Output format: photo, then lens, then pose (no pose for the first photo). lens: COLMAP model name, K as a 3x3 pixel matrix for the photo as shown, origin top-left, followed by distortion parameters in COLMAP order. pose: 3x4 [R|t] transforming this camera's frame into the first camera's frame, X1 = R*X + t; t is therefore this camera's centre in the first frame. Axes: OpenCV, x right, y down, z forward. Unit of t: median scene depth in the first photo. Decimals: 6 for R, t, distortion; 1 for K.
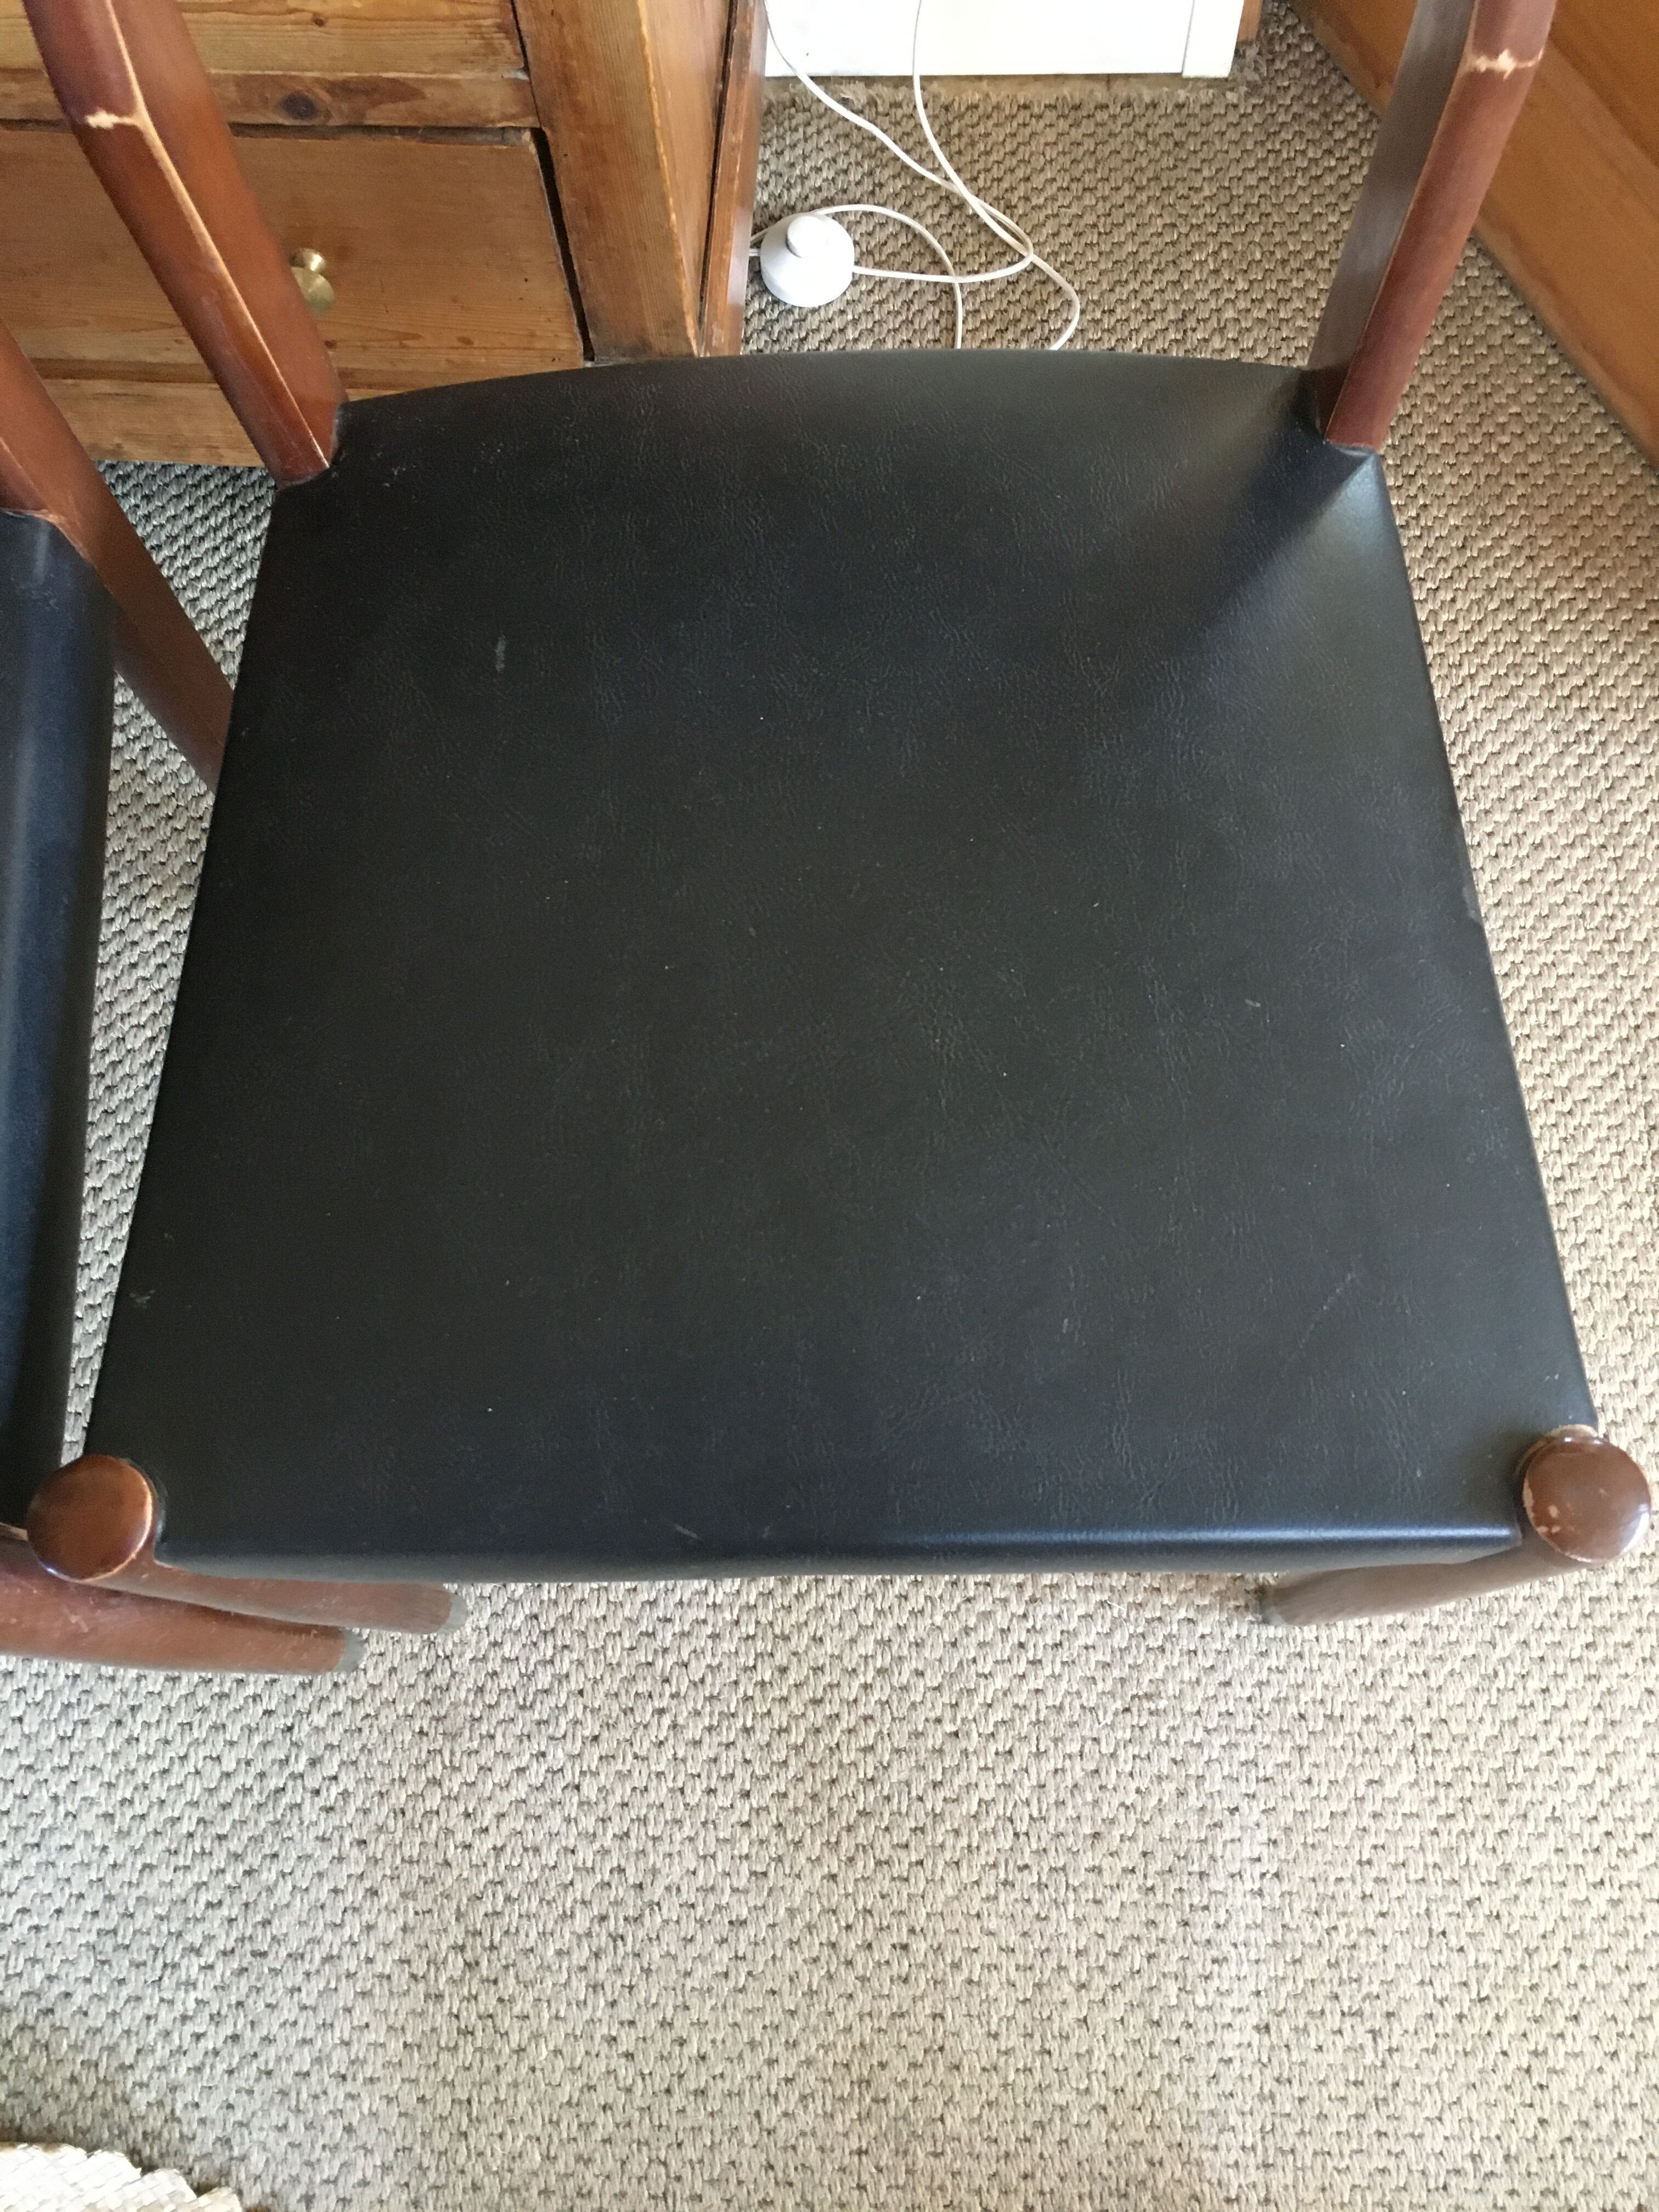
lens RADIAL K [[1889.5, 0, 839.2], [0, 1889.5, 1103.3], [0, 0, 1]] dist [0.083667, -0.111856]
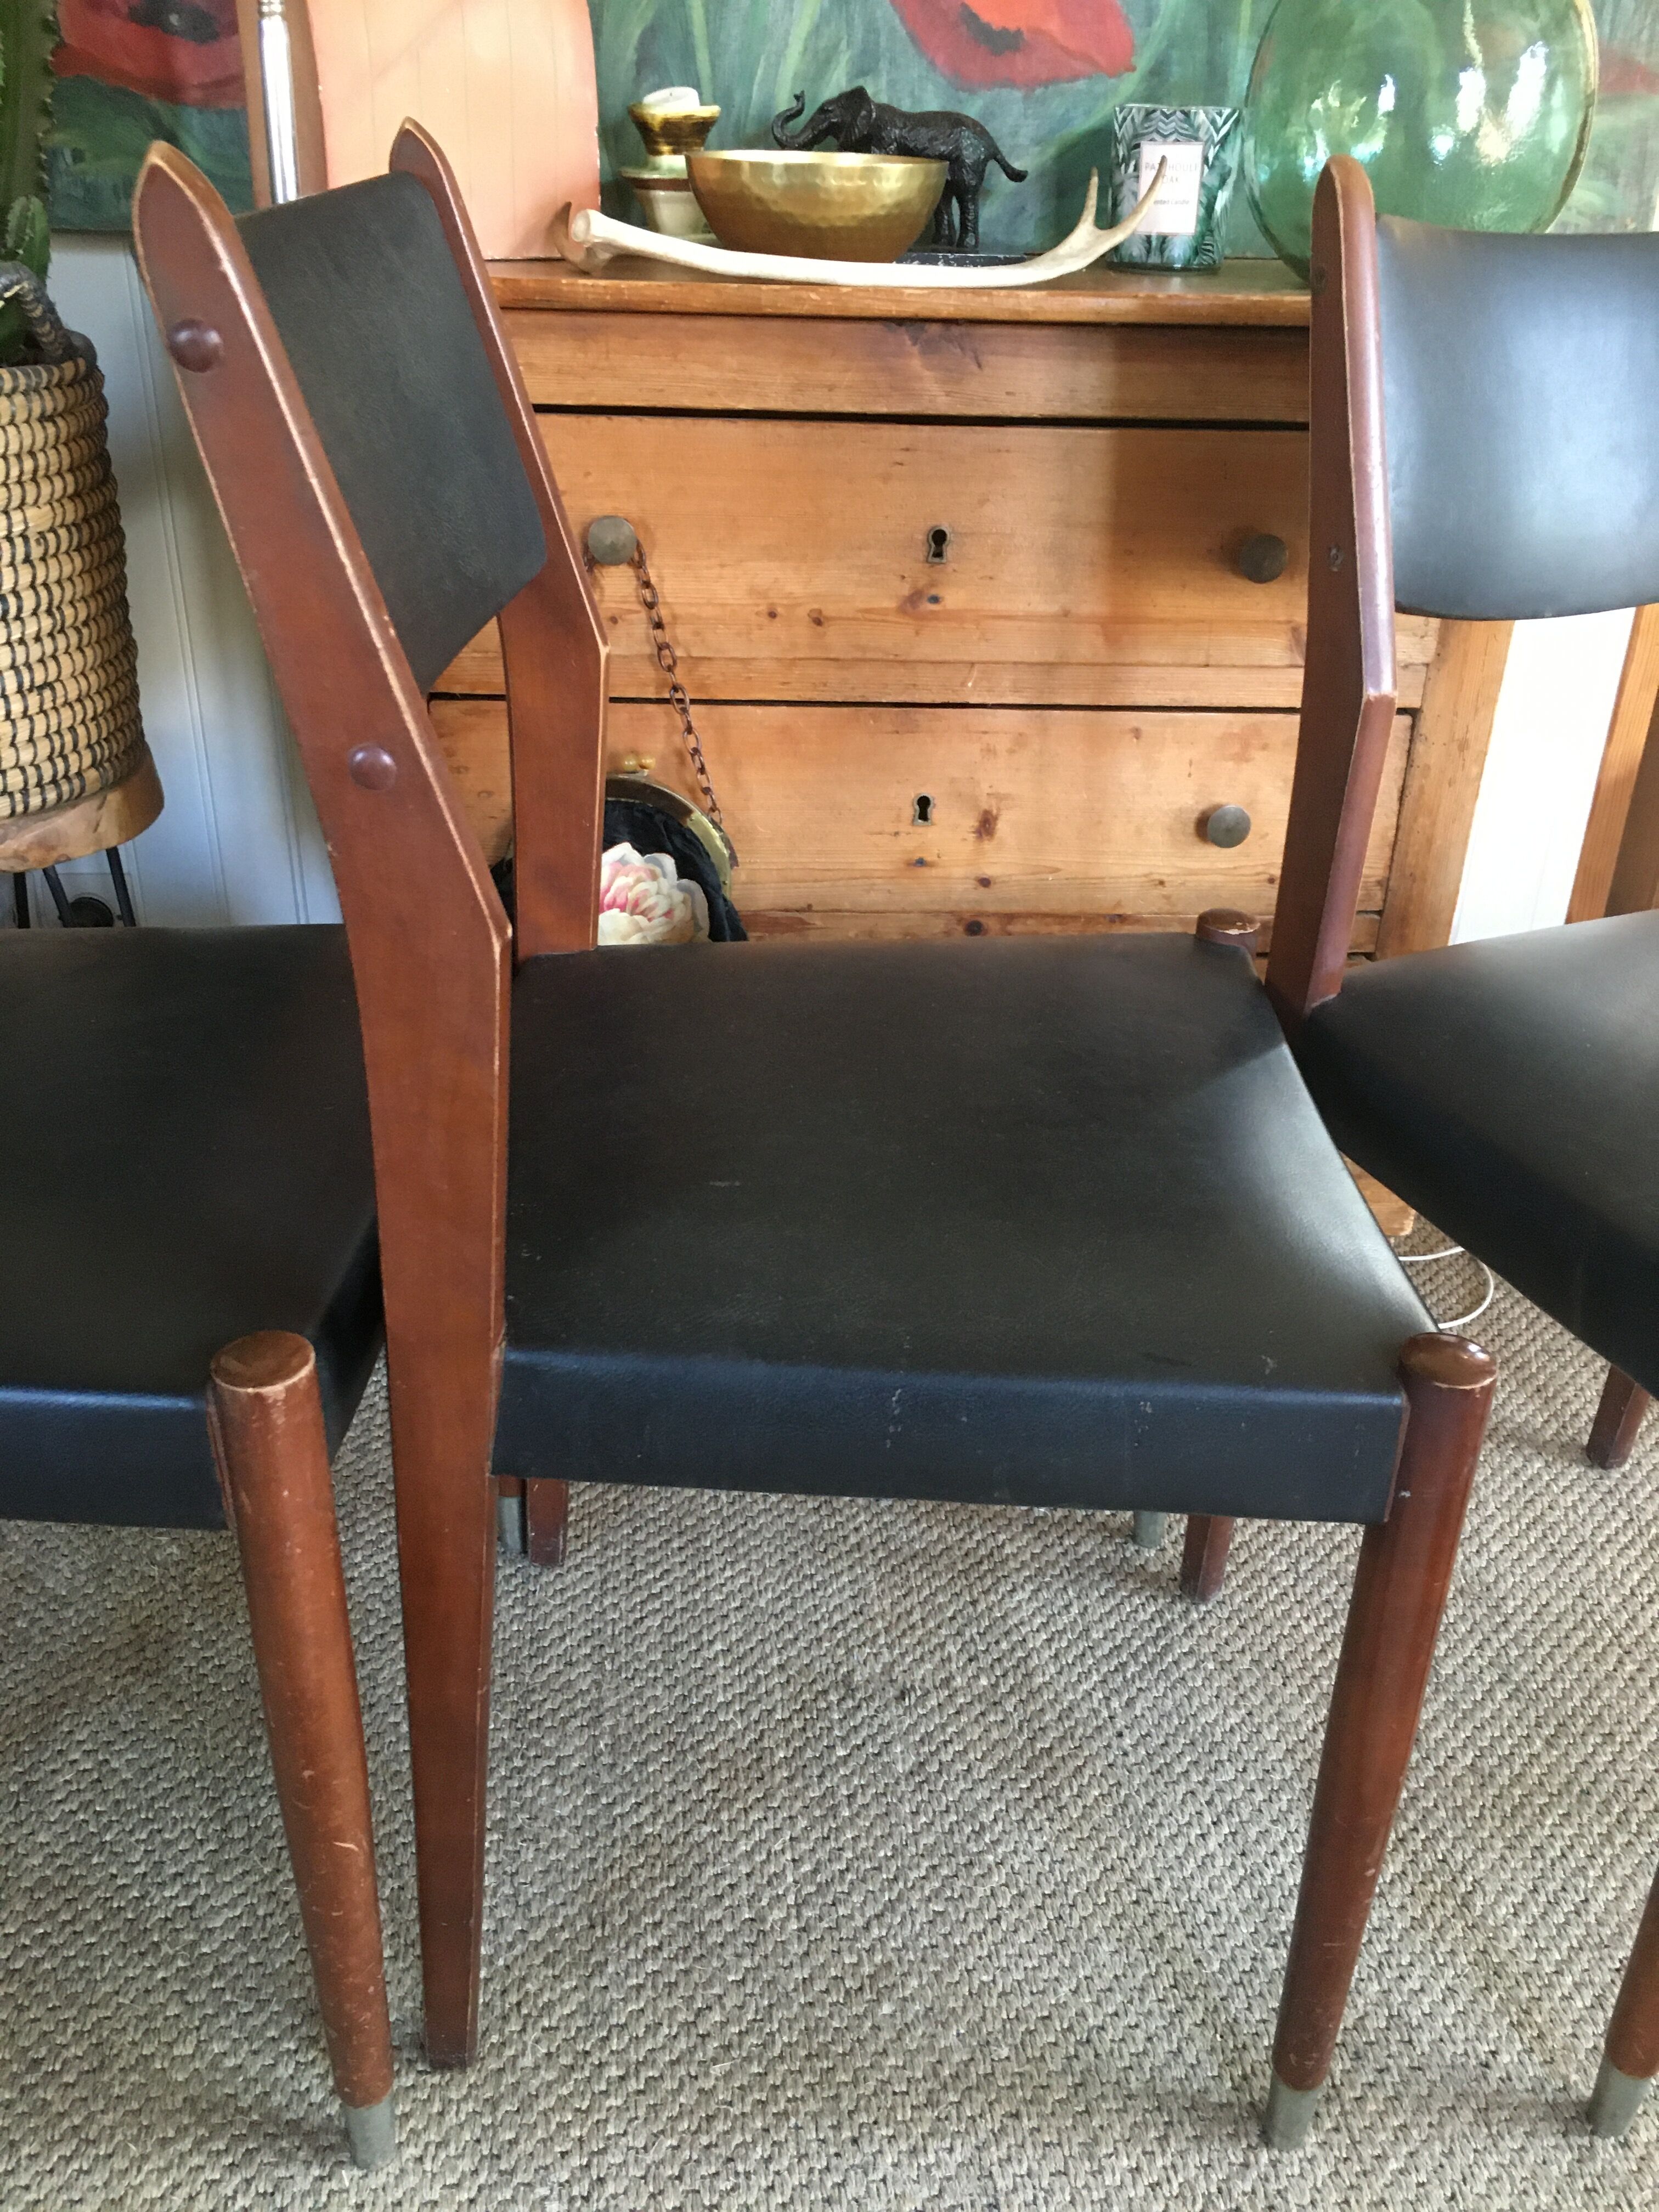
lens RADIAL K [[1889.5, 0, 837.9], [0, 1889.5, 1100.1], [0, 0, 1]] dist [0.083667, -0.111856]
pose [[0.991743, 0.002287, 0.128218, -0.709912], [0.087248, 0.720732, -0.687702, 0.561684], [-0.093984, 0.693211, 0.714581, -0.011039]]
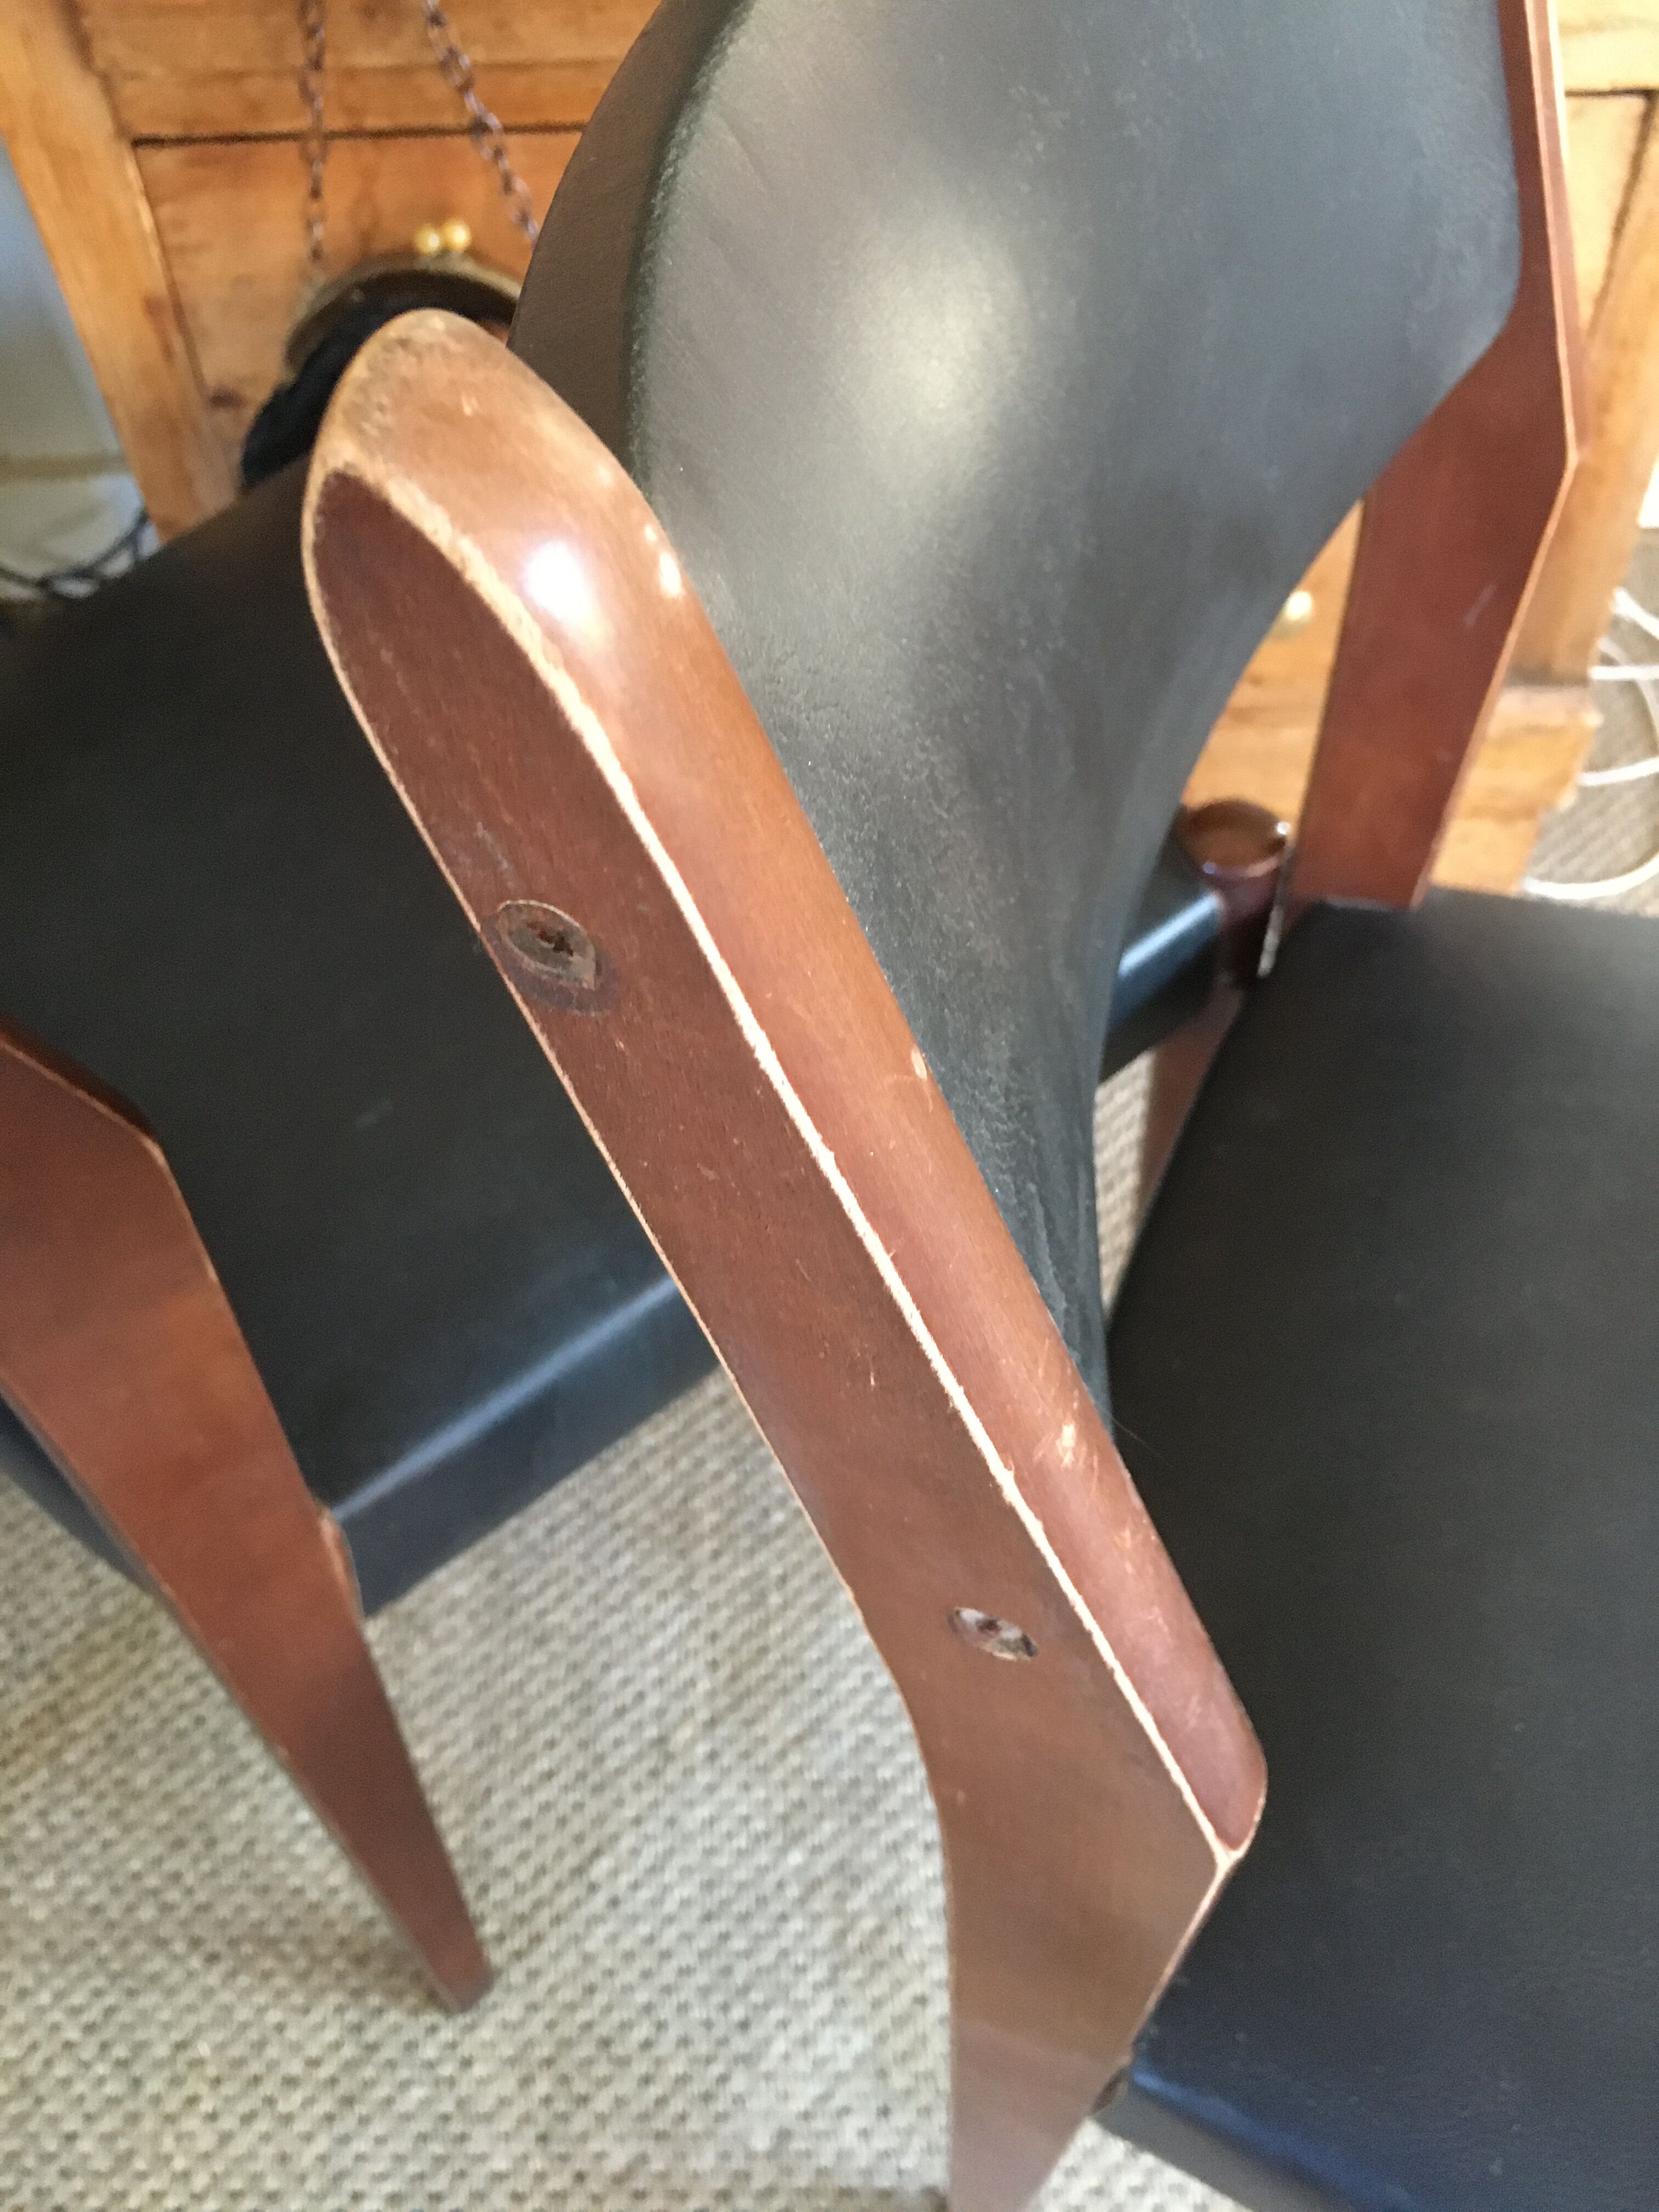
lens RADIAL K [[1889.5, 0, 823.1], [0, 1889.5, 1111.6], [0, 0, 1]] dist [0.083667, -0.111856]
pose [[0.999147, -0.040355, 0.008811, -0.531860], [0.041046, 0.946117, -0.321214, 0.165841], [0.004627, 0.321301, 0.946966, 0.064296]]
